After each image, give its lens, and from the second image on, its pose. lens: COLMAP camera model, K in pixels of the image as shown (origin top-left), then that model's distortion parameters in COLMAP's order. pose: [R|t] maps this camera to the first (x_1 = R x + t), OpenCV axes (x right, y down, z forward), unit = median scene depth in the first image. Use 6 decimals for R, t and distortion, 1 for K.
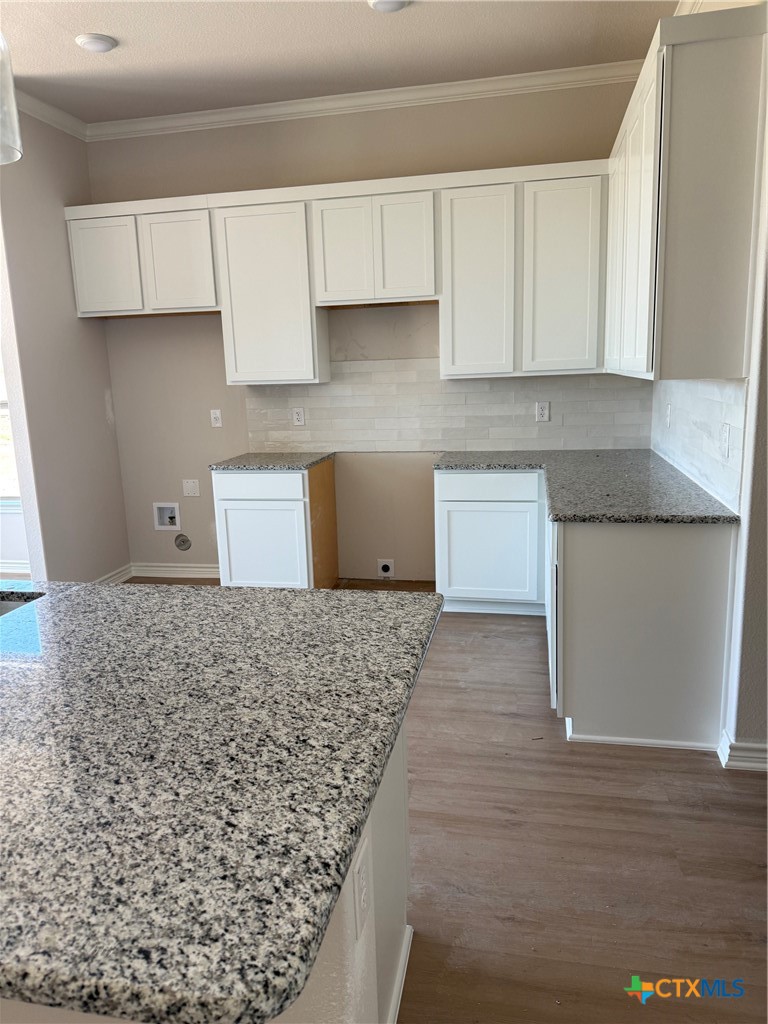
lens RADIAL K [[713.1, 0, 384.0], [0, 713.1, 512.0], [0, 0, 1]] dist [0.103803, -0.160400]
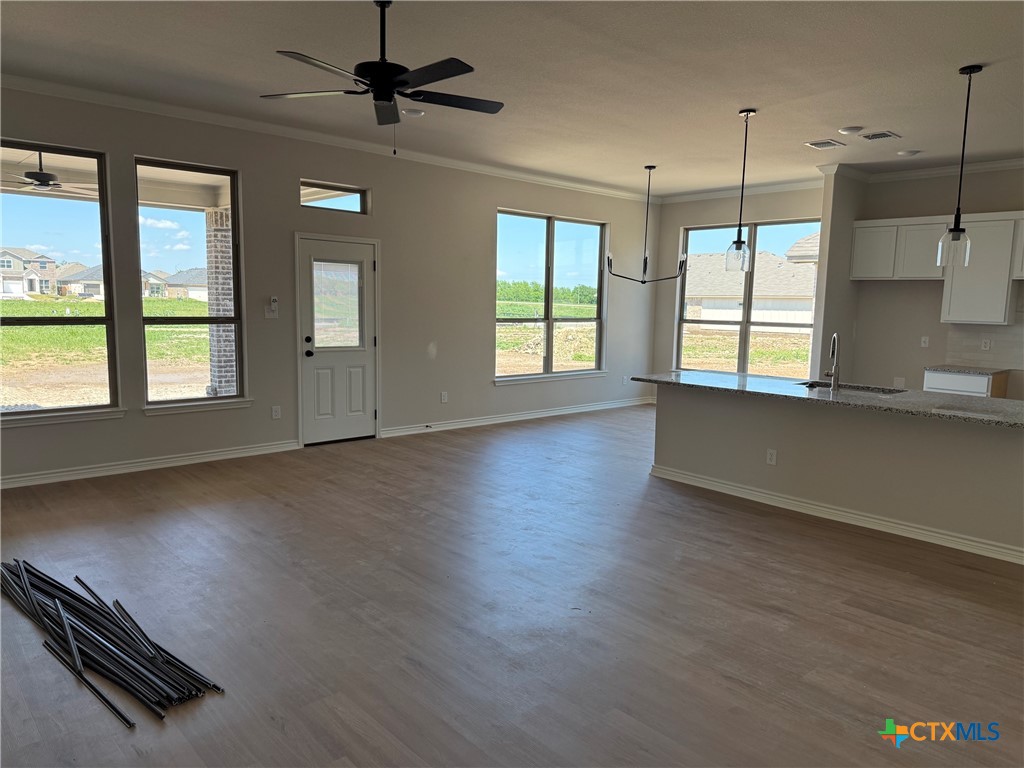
lens RADIAL K [[713.1, 0, 512.0], [0, 713.1, 384.0], [0, 0, 1]] dist [0.103803, -0.160400]
pose [[0.806487, 0.119255, -0.579101, -0.031652], [-0.164270, 0.986080, -0.025706, 0.191998], [0.567974, 0.115860, 0.814851, -1.036729]]
